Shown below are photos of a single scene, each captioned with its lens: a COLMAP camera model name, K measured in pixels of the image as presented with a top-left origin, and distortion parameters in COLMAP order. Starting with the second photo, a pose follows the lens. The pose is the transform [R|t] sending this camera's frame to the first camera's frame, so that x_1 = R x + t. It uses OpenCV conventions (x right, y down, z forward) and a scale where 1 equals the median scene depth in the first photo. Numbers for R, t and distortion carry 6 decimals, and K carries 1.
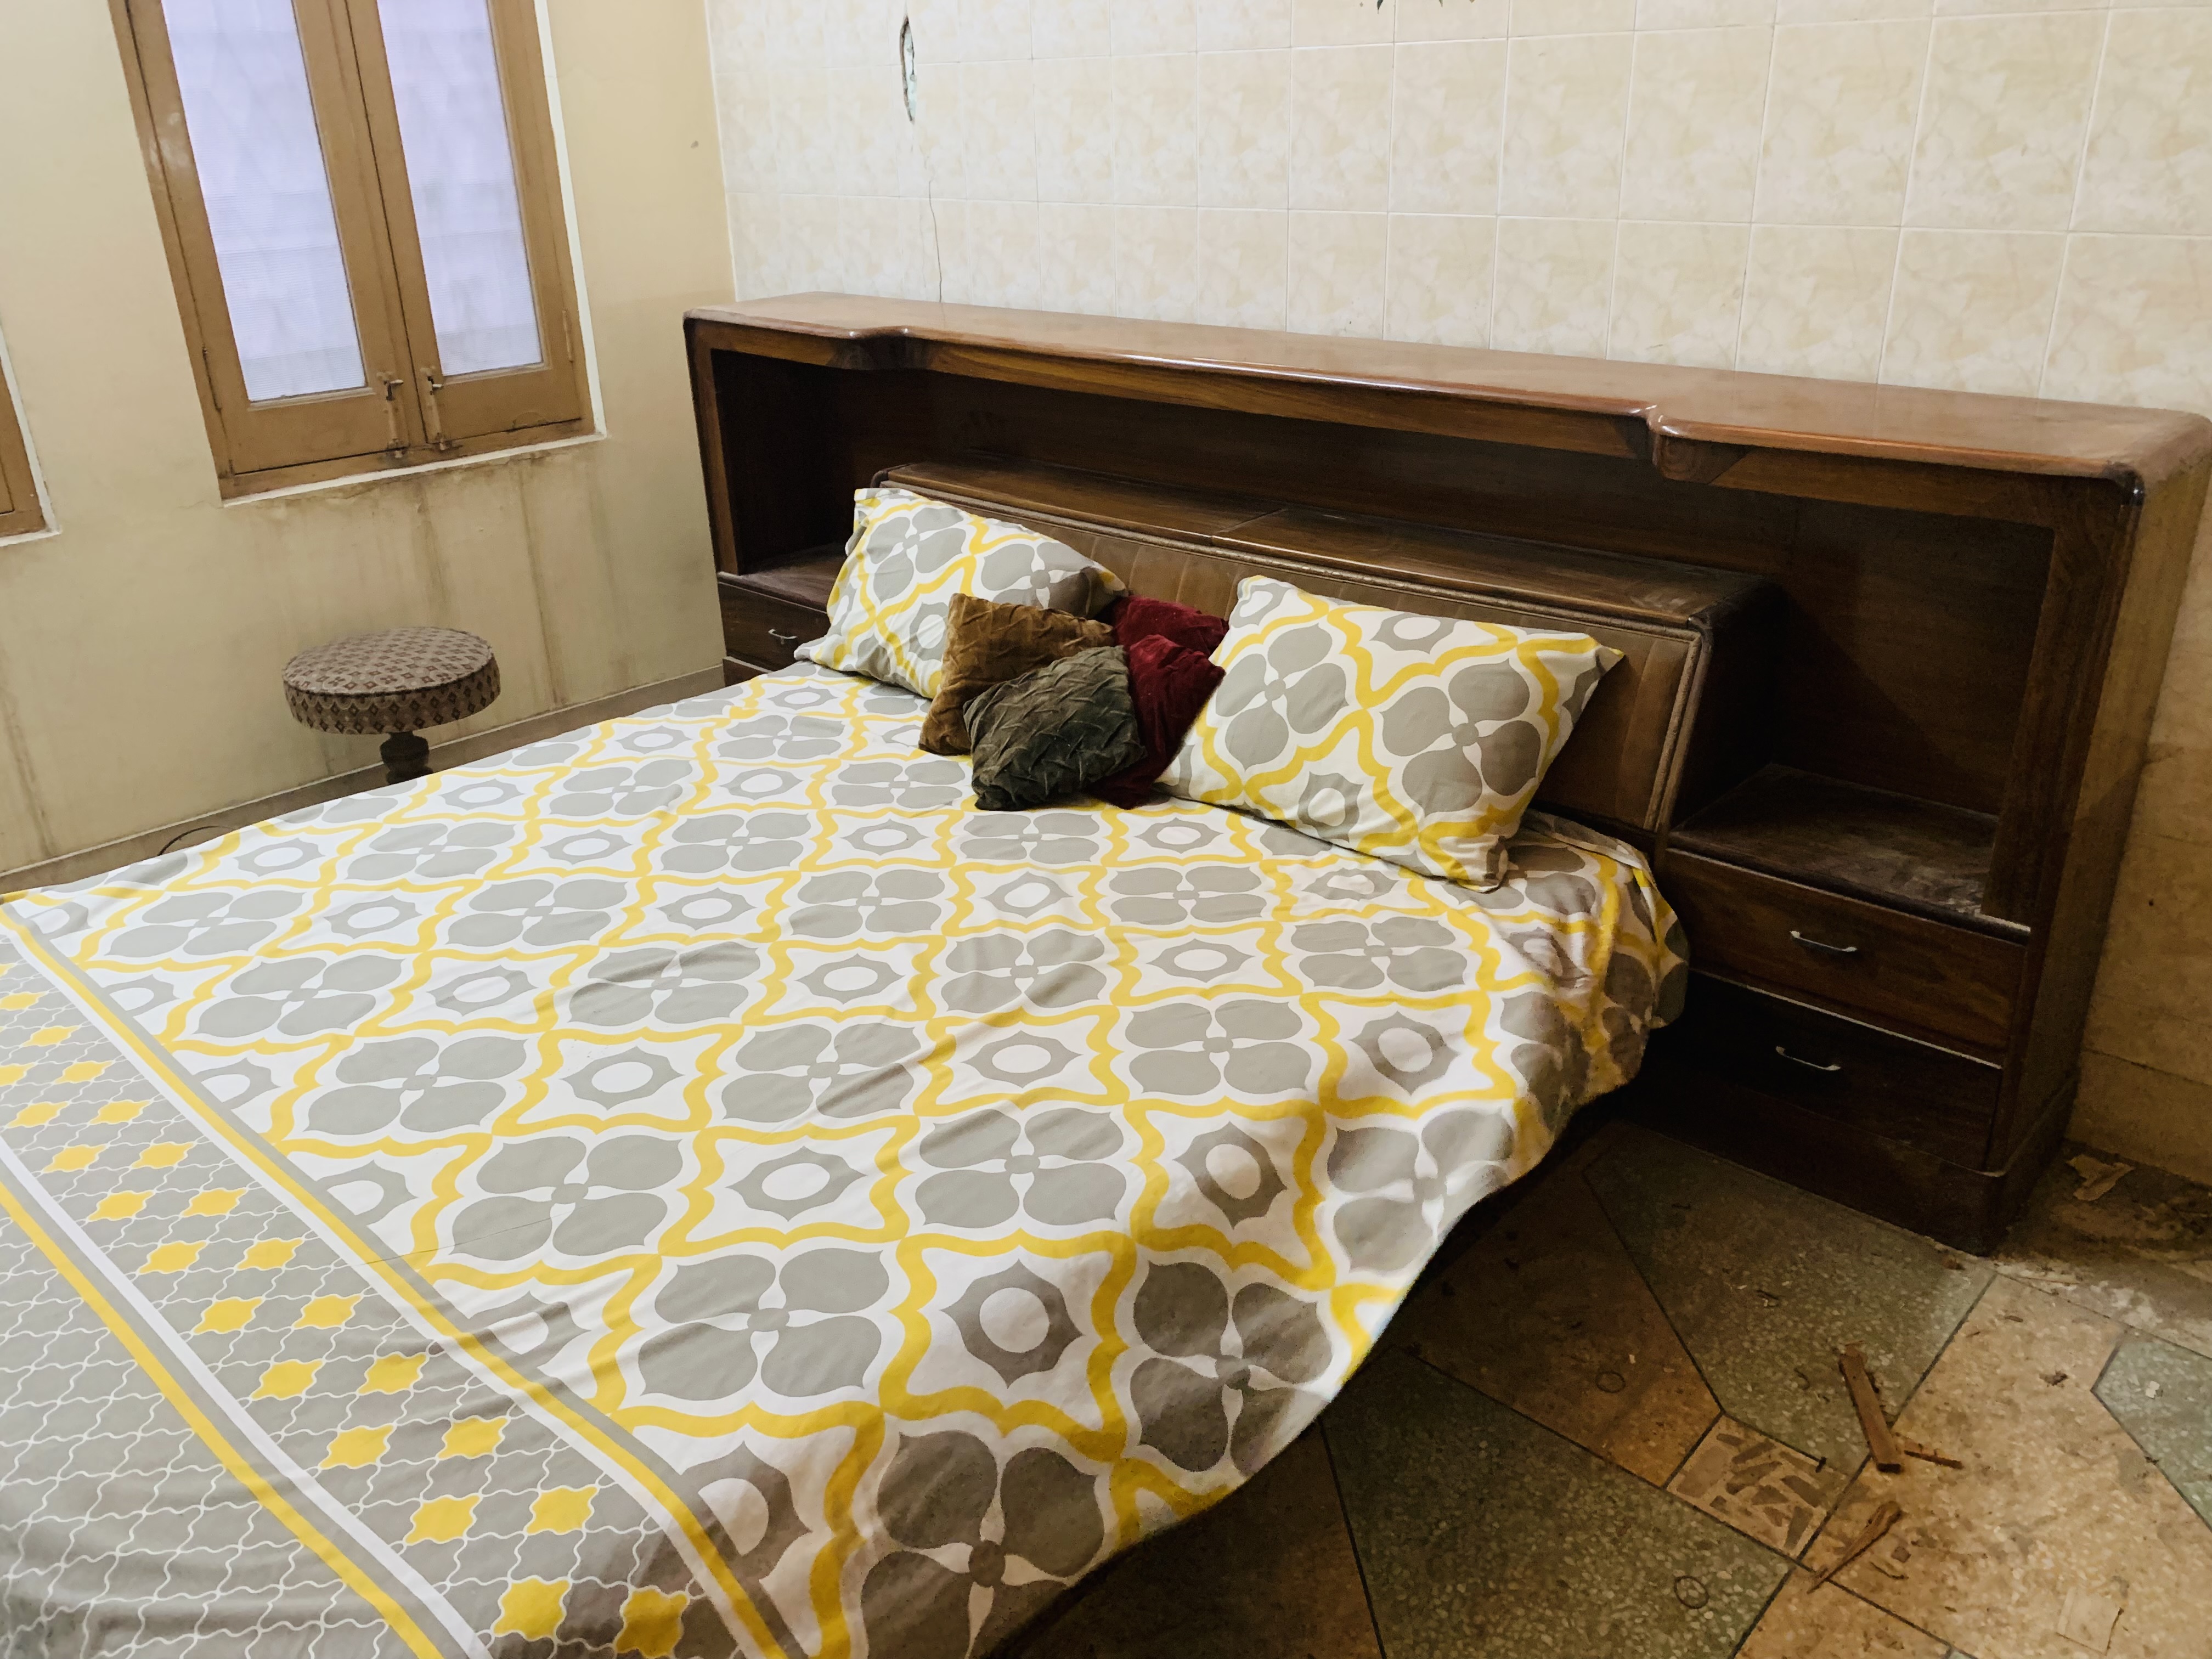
lens RADIAL K [[1679.9, 0, 1106.0], [0, 1679.9, 829.5], [0, 0, 1]] dist [0.086932, -0.200498]
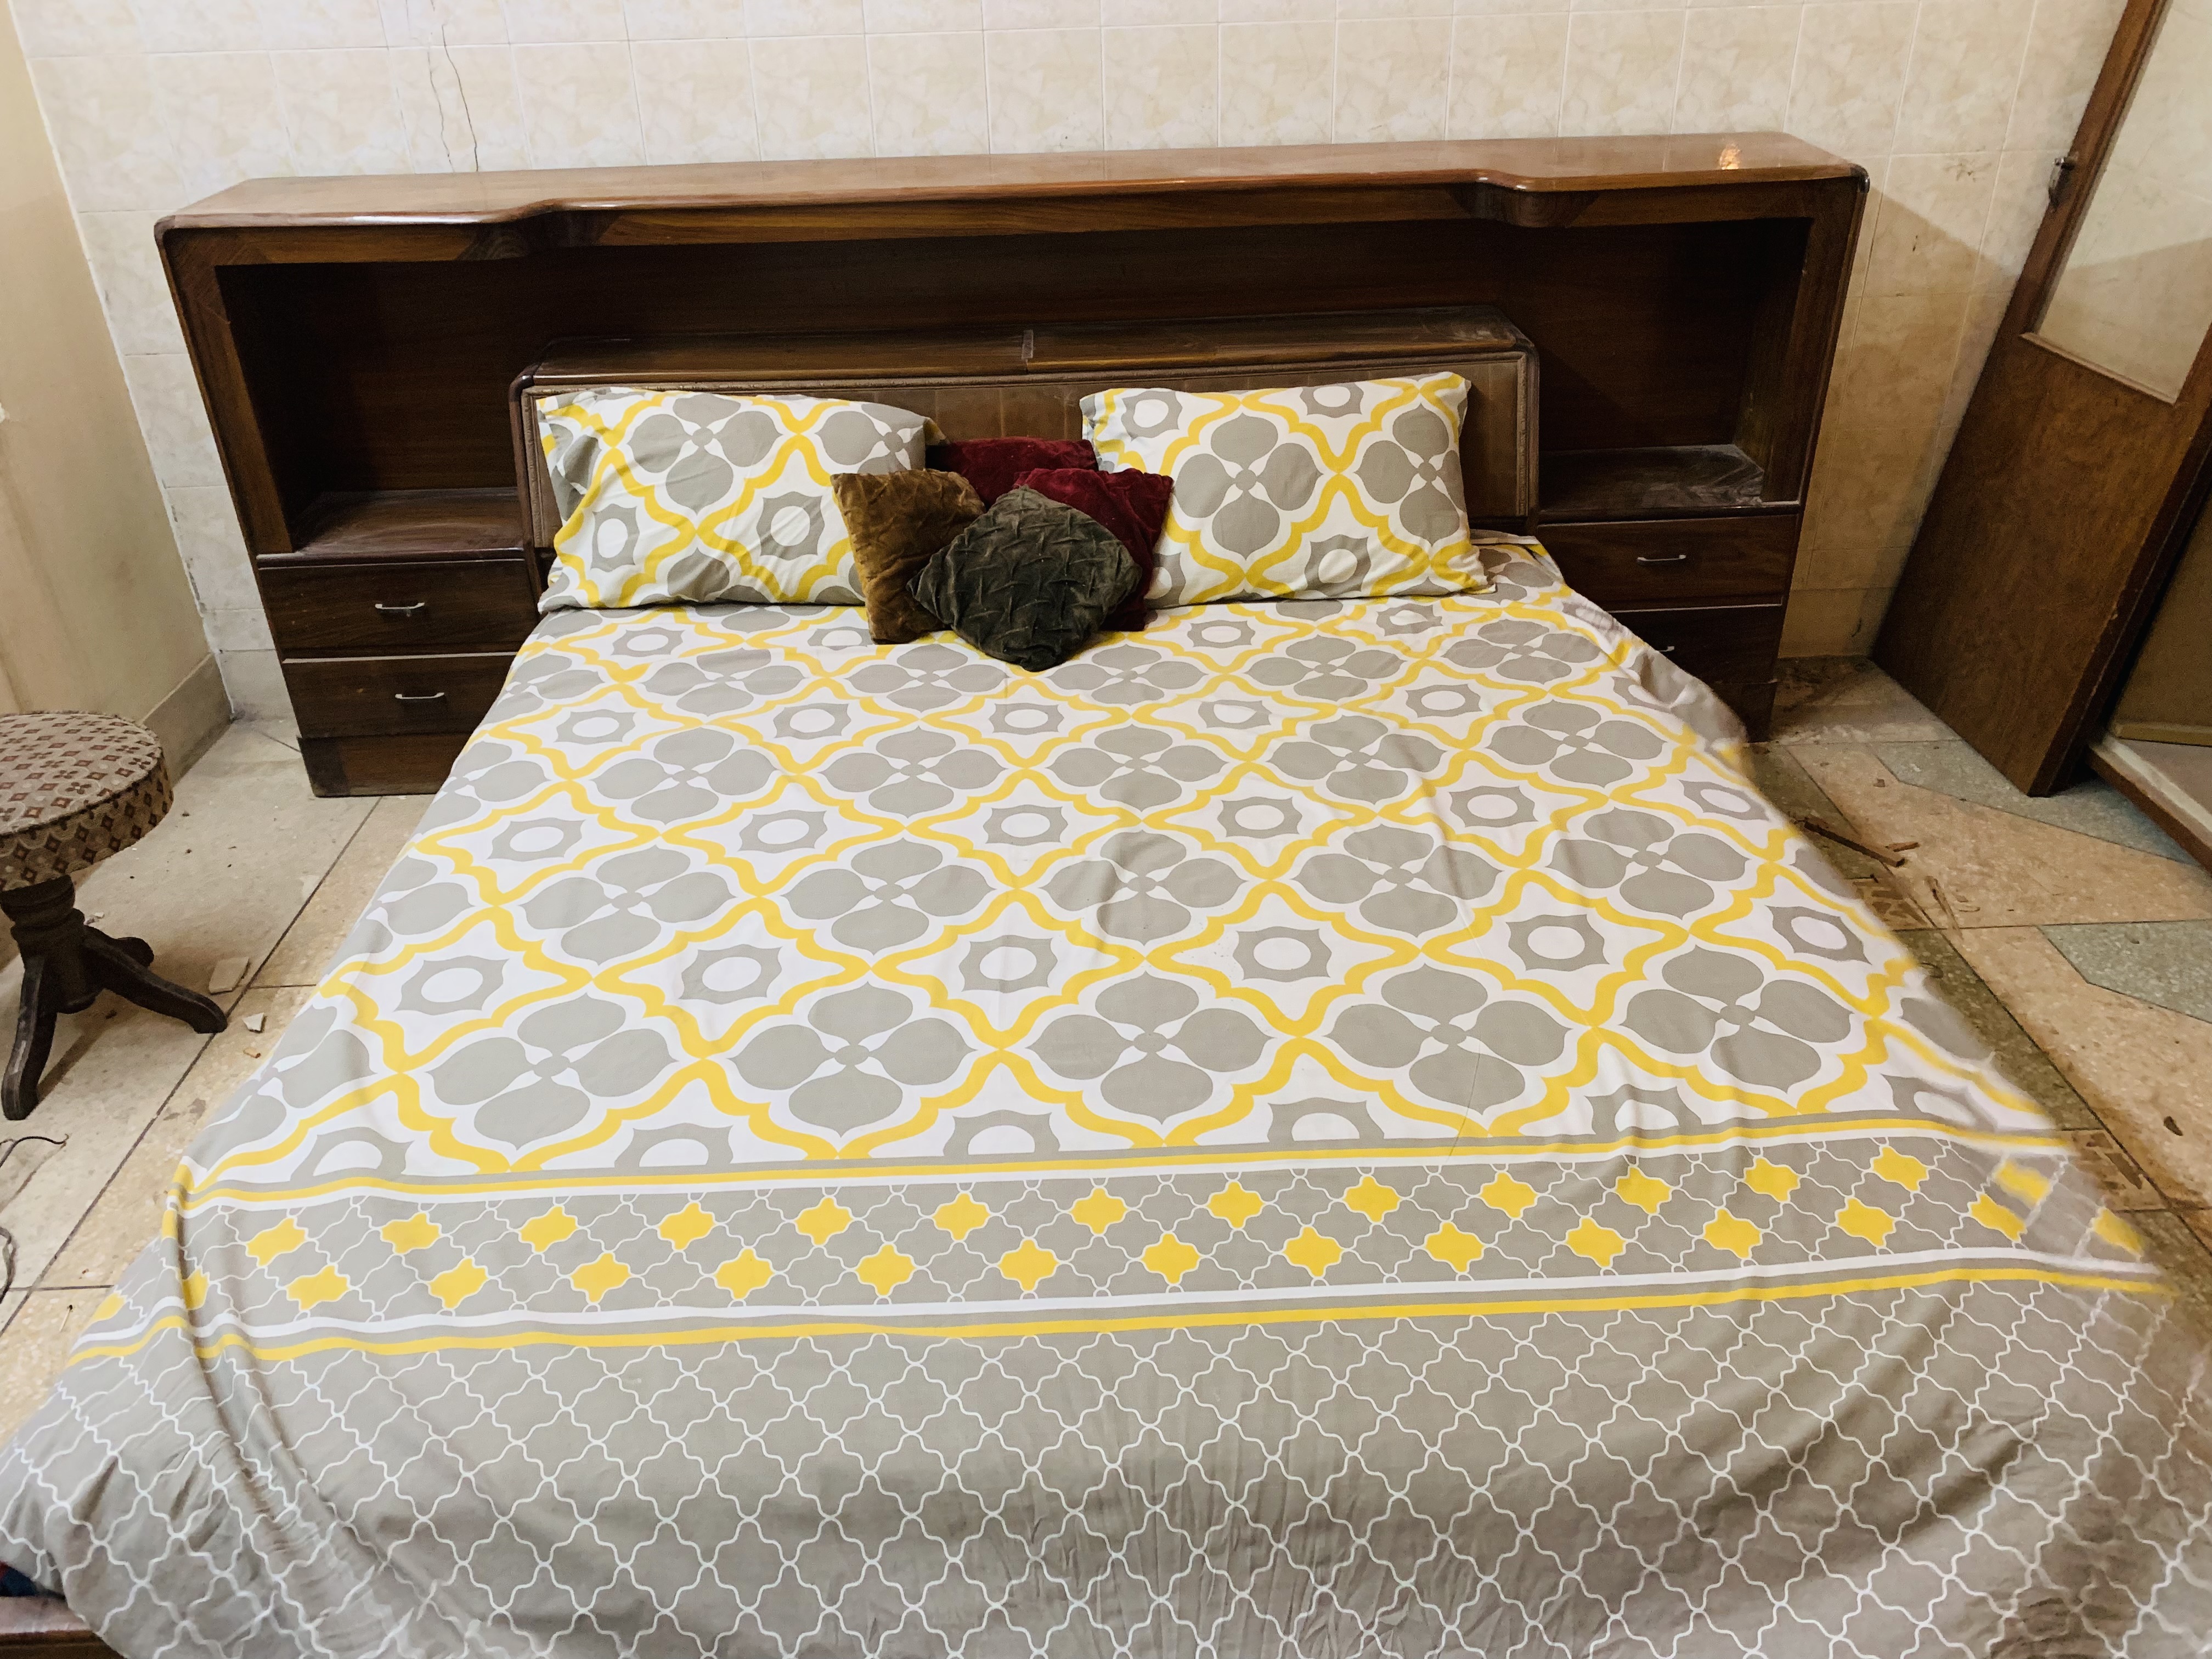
lens RADIAL K [[1733.7, 0, 1109.5], [0, 1733.7, 786.3], [0, 0, 1]] dist [0.103439, -0.221962]
pose [[0.702281, -0.327541, 0.632075, -0.753179], [0.289272, 0.942561, 0.167033, -0.112496], [-0.650479, 0.065537, 0.756691, 0.229647]]
